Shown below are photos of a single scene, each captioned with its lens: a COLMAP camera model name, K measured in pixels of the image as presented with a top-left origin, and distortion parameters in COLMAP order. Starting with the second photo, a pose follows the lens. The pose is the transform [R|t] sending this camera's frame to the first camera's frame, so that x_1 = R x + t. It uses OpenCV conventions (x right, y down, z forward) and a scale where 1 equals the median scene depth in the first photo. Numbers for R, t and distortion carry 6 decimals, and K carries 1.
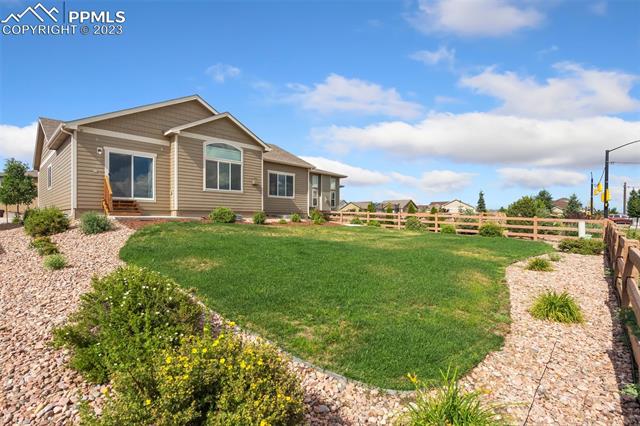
lens RADIAL K [[319.0, 0, 319.1], [0, 319.0, 239.7], [0, 0, 1]] dist [0.022383, 0.000058]
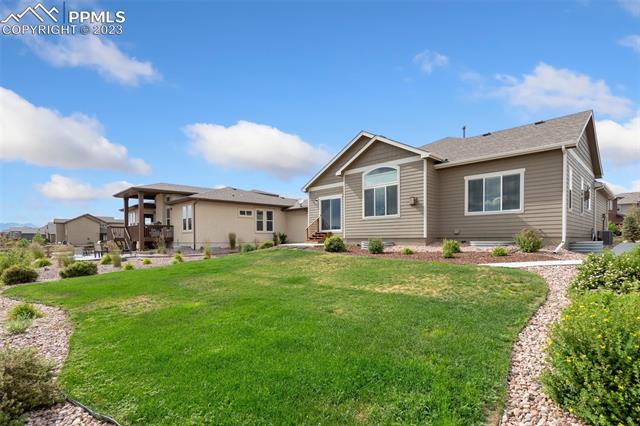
lens RADIAL K [[319.0, 0, 319.1], [0, 319.0, 239.7], [0, 0, 1]] dist [0.022383, 0.000058]
pose [[-0.013245, -0.002334, -0.999910, 0.663654], [-0.059183, 0.998246, -0.001546, -0.074400], [0.998159, 0.059157, -0.013360, 0.851128]]
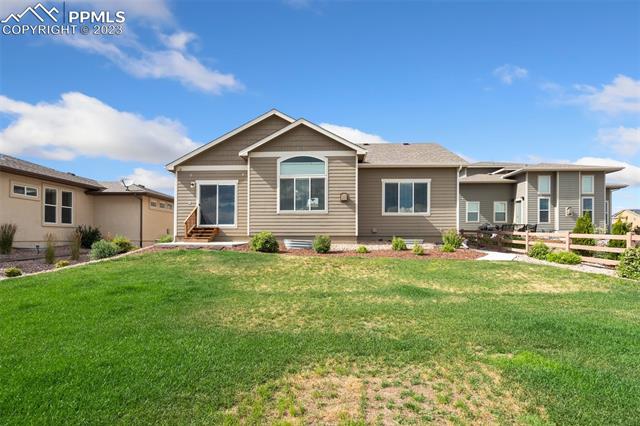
lens RADIAL K [[319.0, 0, 319.1], [0, 319.0, 239.7], [0, 0, 1]] dist [0.022383, 0.000058]
pose [[0.664526, -0.000629, -0.747264, 0.364978], [-0.046751, 0.998006, -0.042415, -0.047085], [0.745801, 0.063121, 0.663172, 0.491384]]
